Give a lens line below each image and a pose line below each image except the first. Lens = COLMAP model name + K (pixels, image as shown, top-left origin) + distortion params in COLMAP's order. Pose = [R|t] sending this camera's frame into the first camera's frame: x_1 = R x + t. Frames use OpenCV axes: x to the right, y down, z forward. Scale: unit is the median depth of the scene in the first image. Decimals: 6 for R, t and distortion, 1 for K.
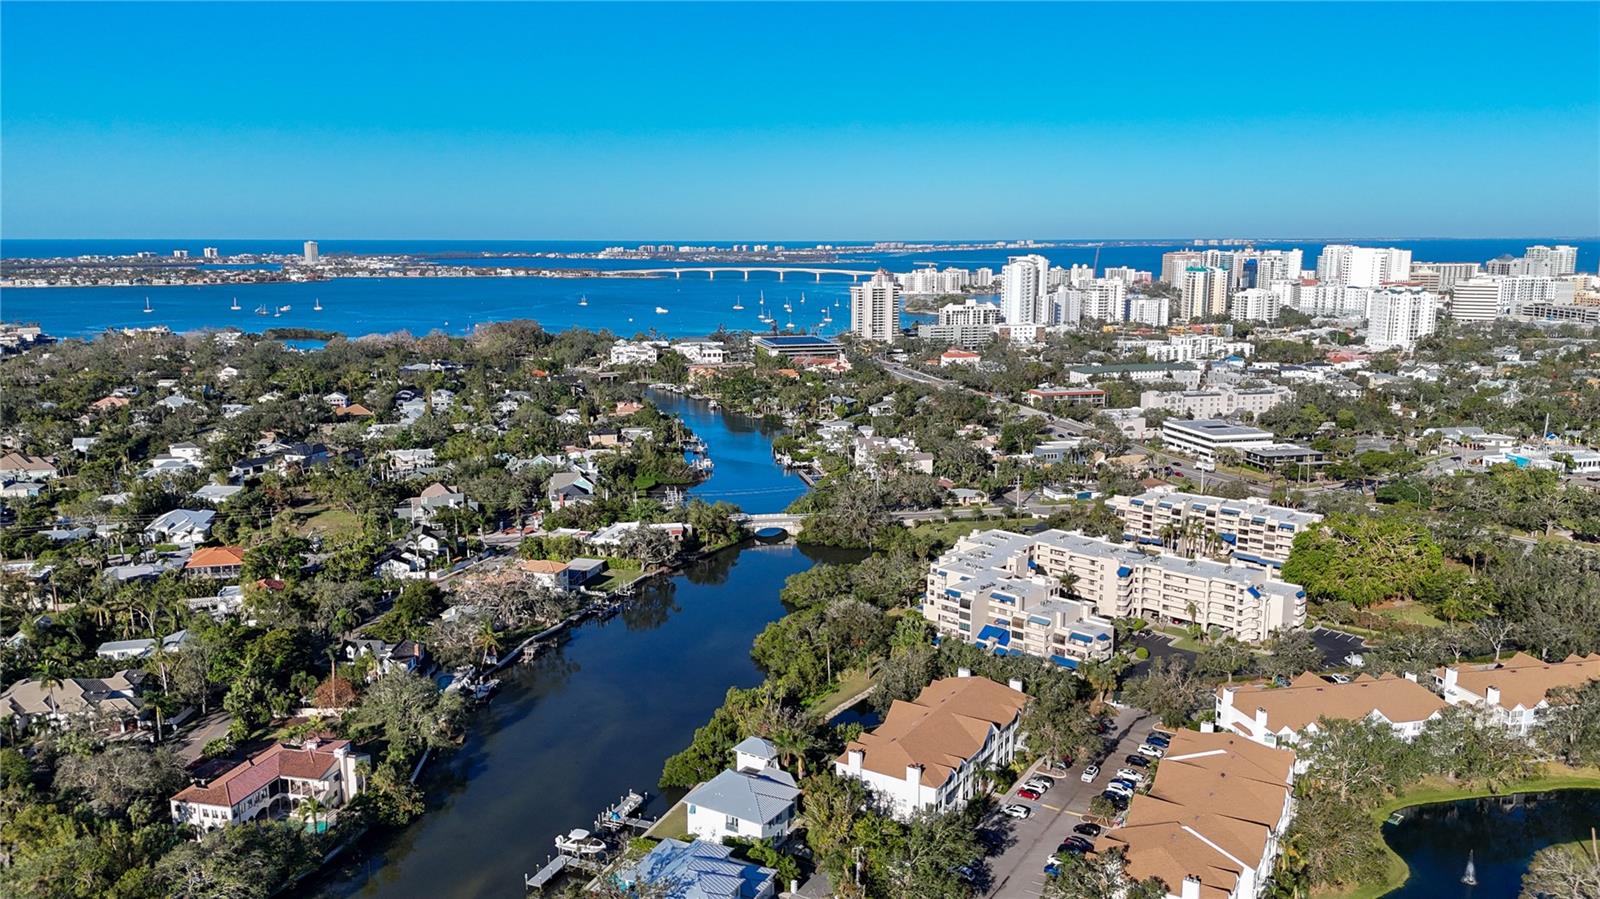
lens RADIAL K [[1164.7, 0, 800.0], [0, 1164.7, 449.5], [0, 0, 1]] dist [0.095612, -0.097854]
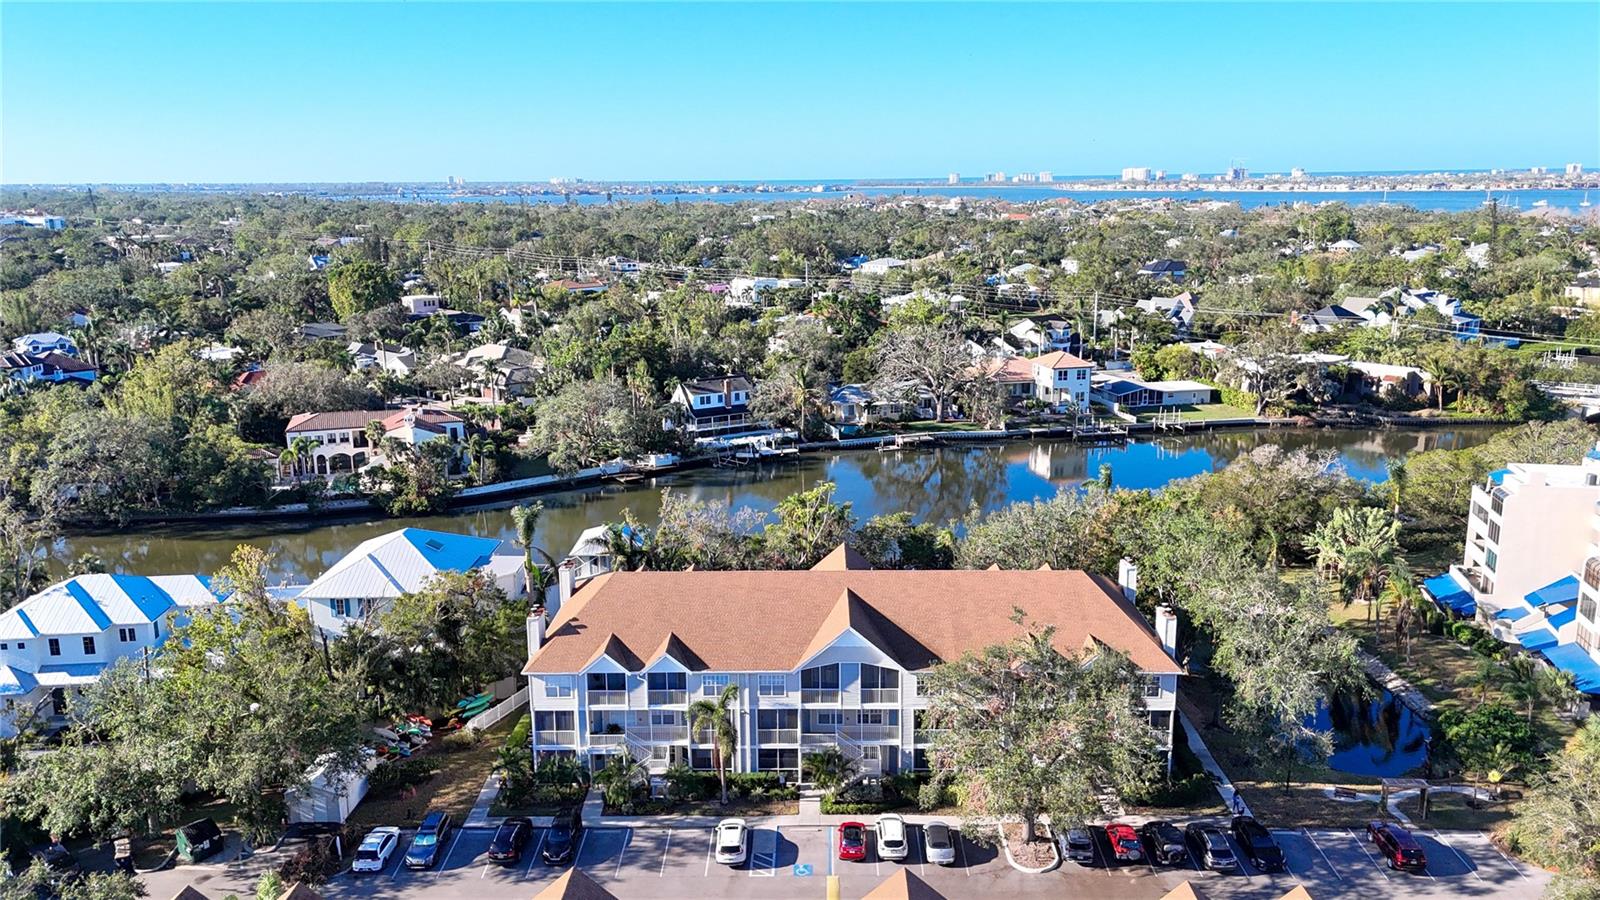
lens RADIAL K [[1211.2, 0, 792.6], [0, 1211.2, 444.8], [0, 0, 1]] dist [0.089739, -0.073558]
pose [[0.515862, 0.184280, -0.836617, 0.356143], [-0.145431, 0.981252, 0.126465, 0.094879], [0.844237, 0.056432, 0.532991, 0.576995]]
